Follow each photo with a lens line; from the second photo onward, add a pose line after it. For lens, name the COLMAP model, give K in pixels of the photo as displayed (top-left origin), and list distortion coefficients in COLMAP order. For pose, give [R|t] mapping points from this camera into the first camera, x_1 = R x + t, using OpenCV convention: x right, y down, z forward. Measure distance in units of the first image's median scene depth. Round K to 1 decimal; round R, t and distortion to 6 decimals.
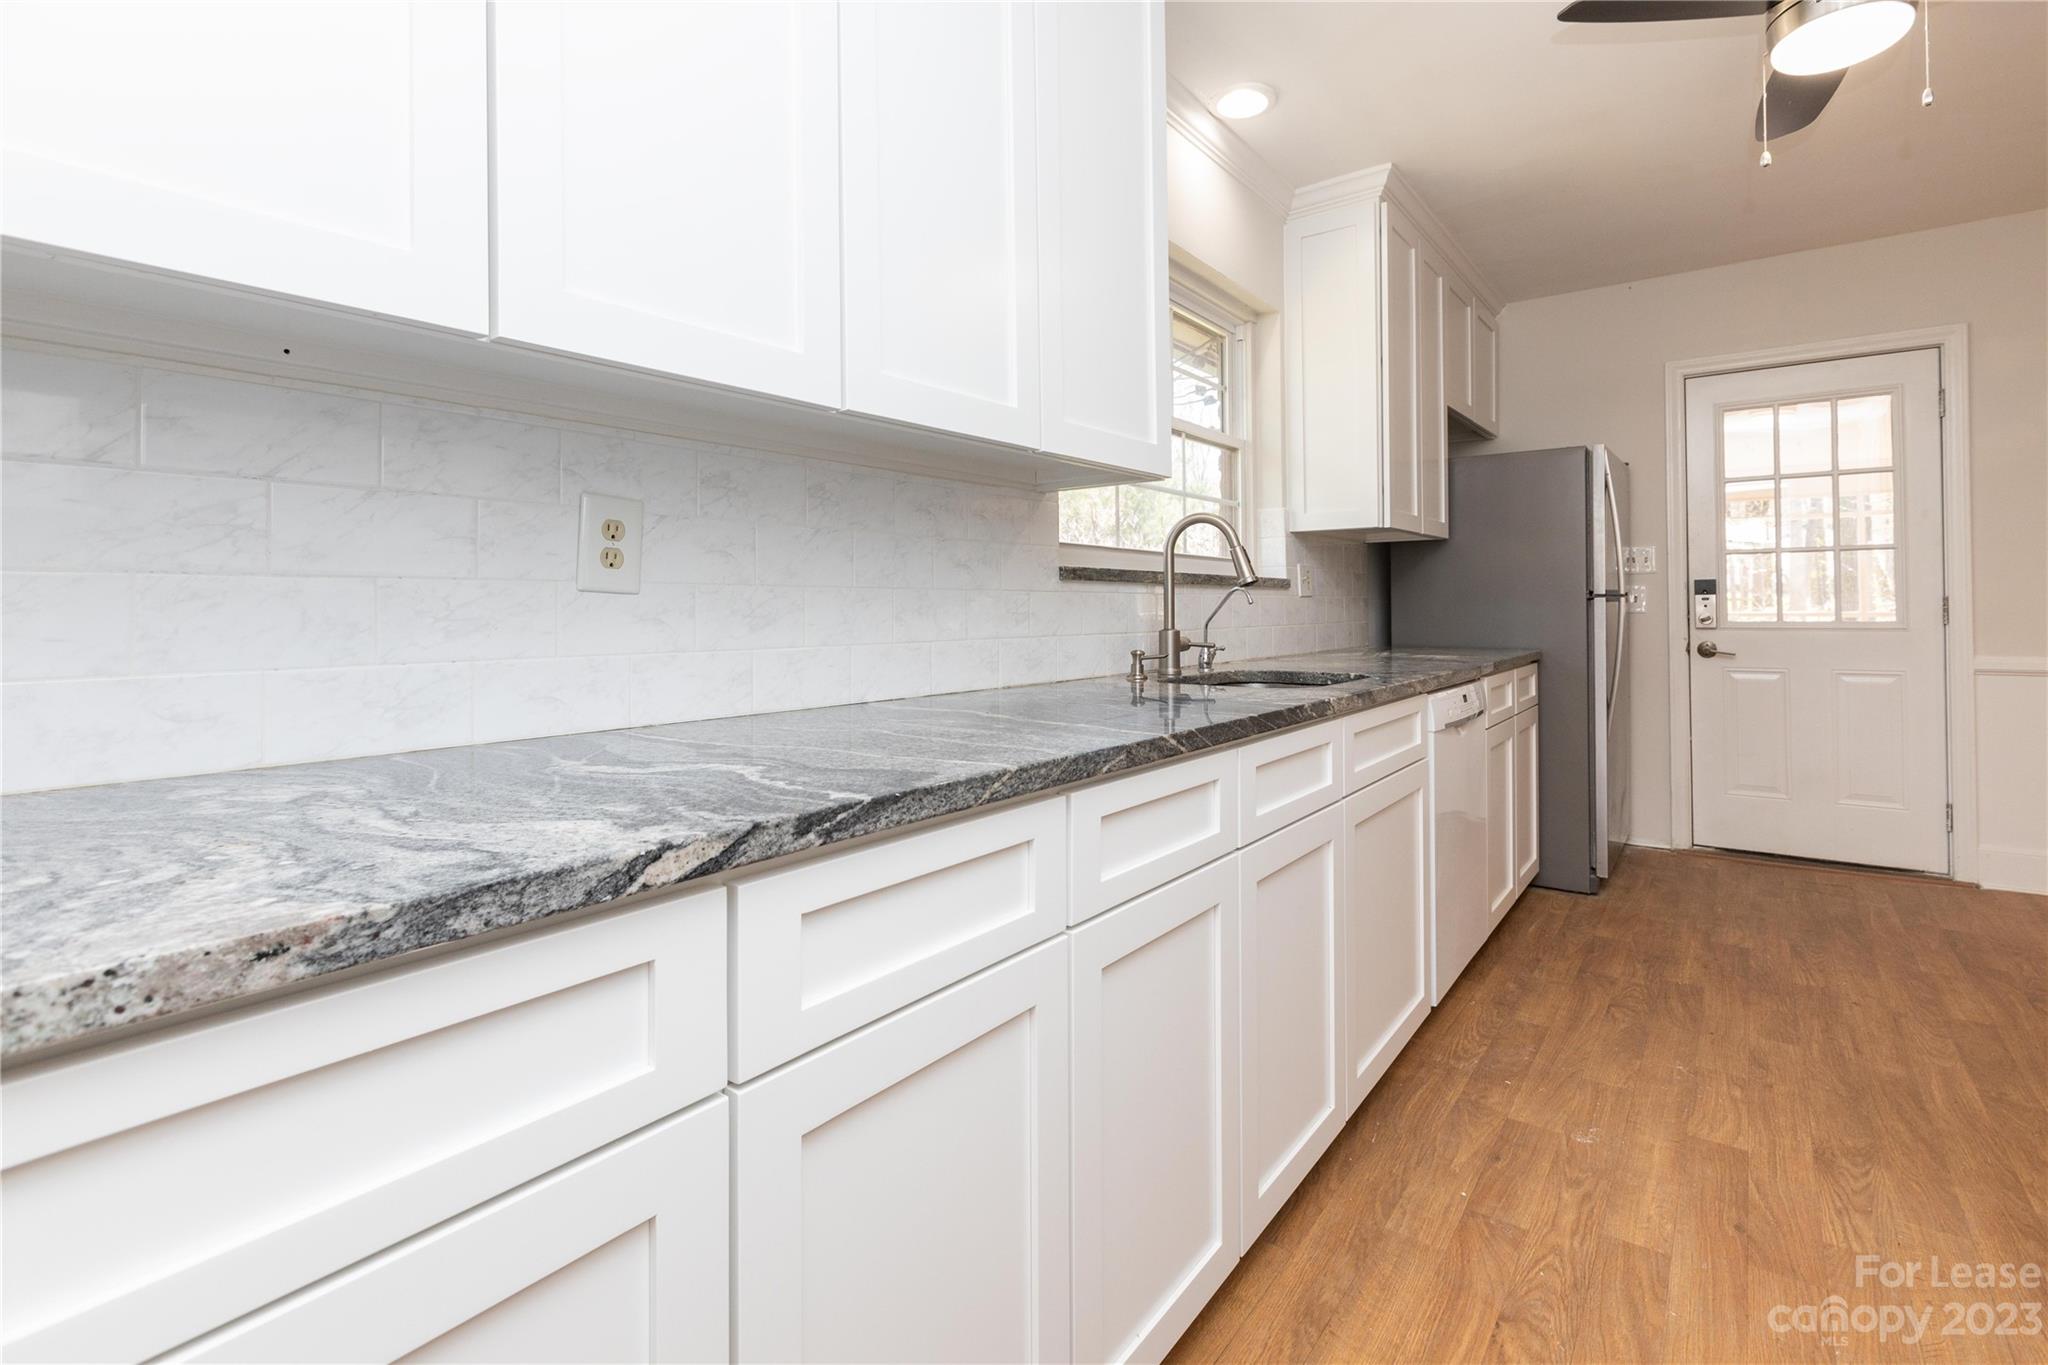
lens RADIAL K [[921.4, 0, 1035.2], [0, 921.4, 577.0], [0, 0, 1]] dist [0.001051, -0.002479]
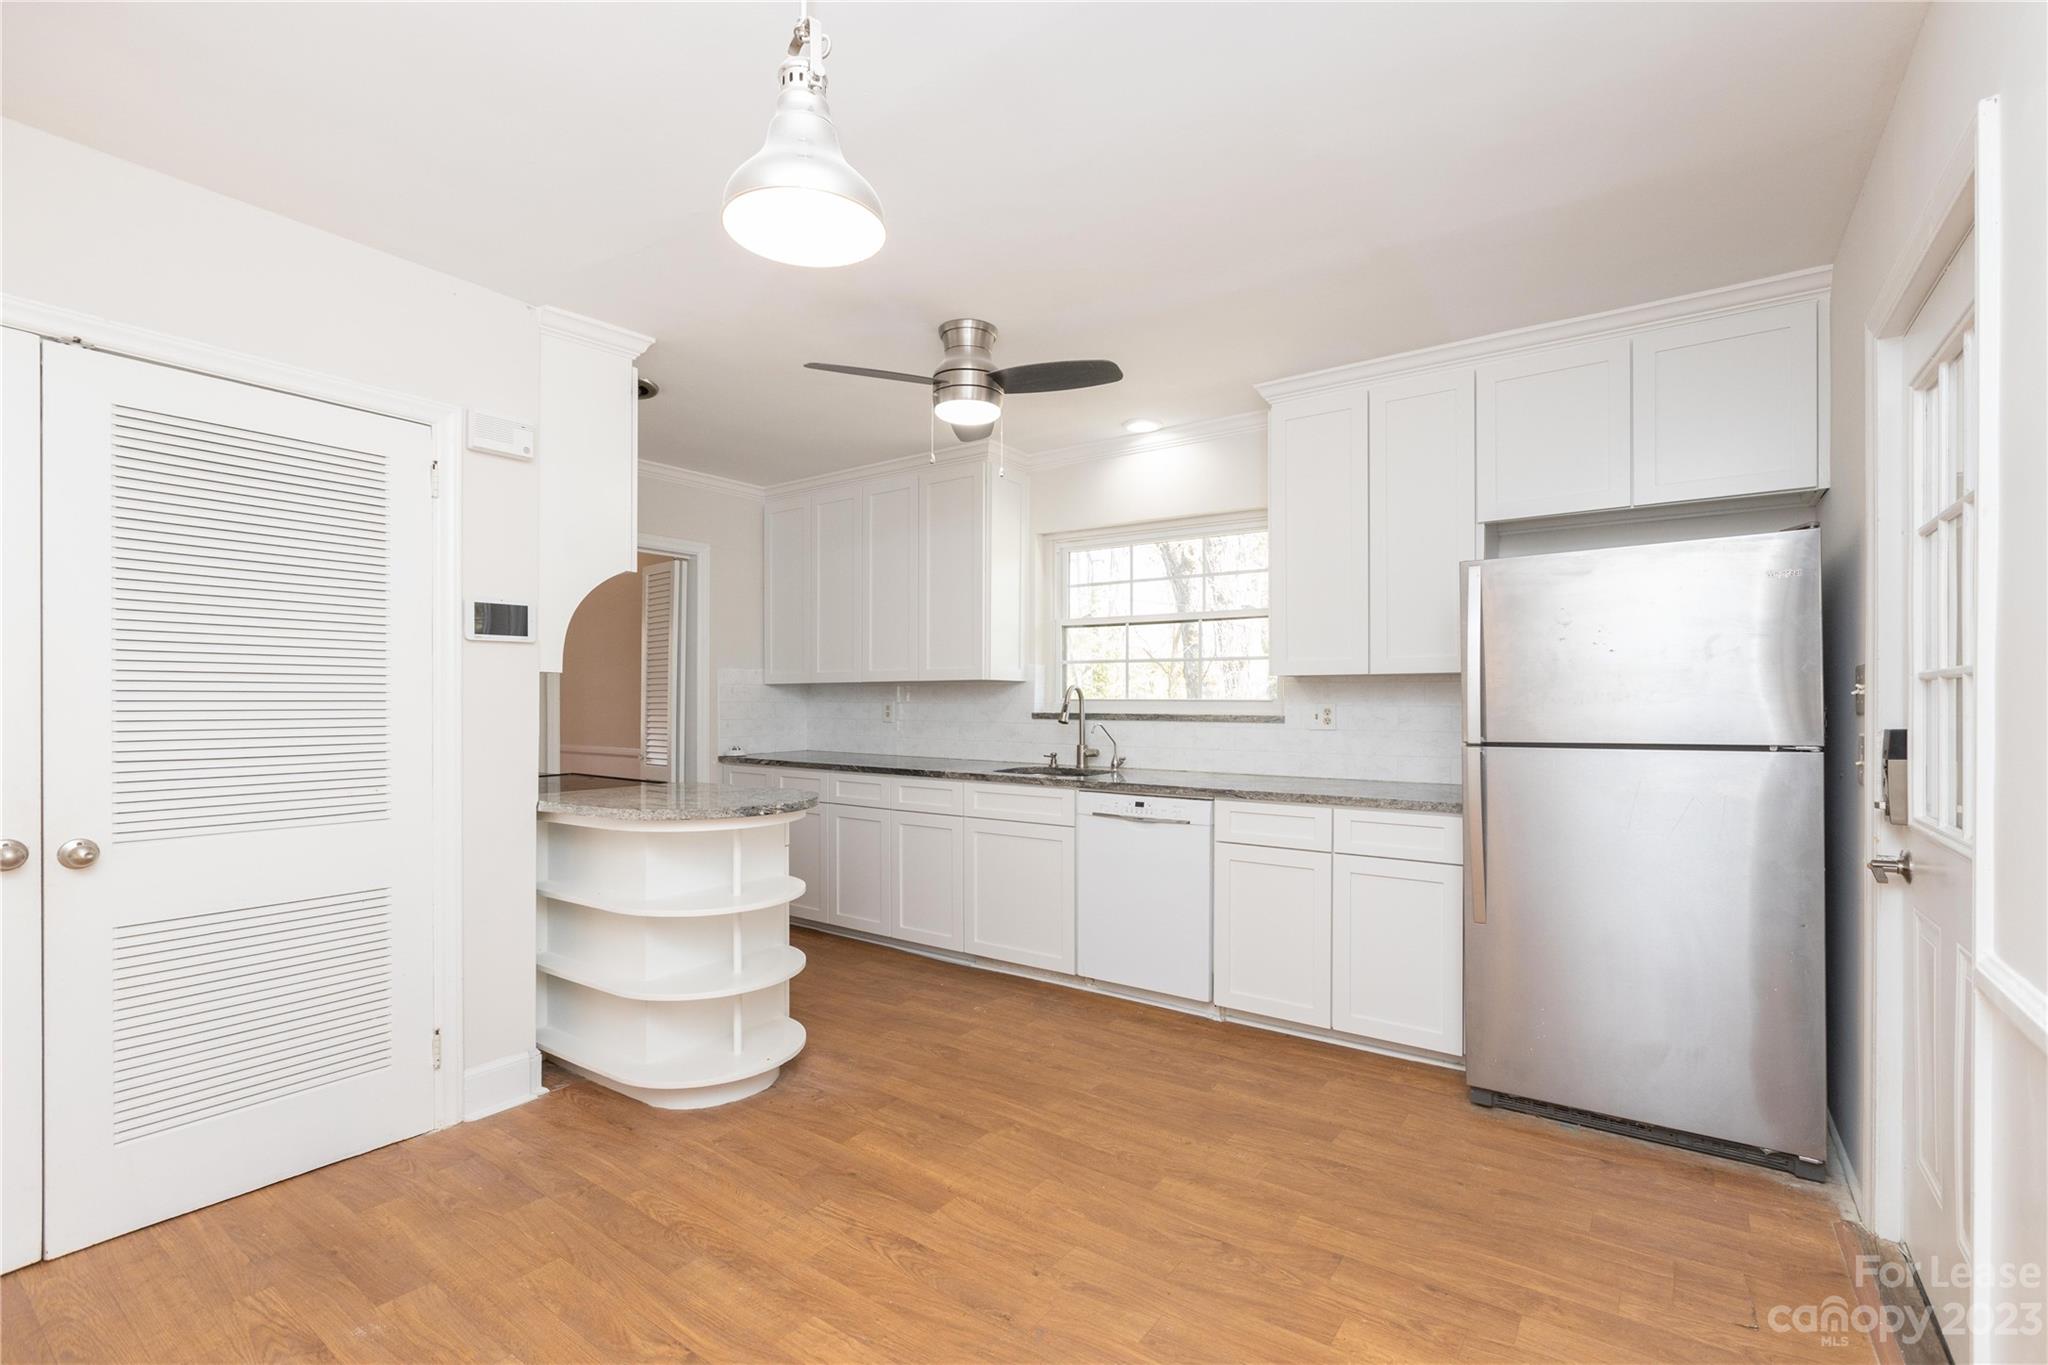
lens RADIAL K [[921.4, 0, 1030.2], [0, 921.4, 695.0], [0, 0, 1]] dist [0.001051, -0.002479]
pose [[0.010954, 0.002743, -0.999936, 1.426923], [0.043453, 0.999050, 0.003217, -0.037139], [0.998995, -0.043486, 0.010824, 0.618691]]
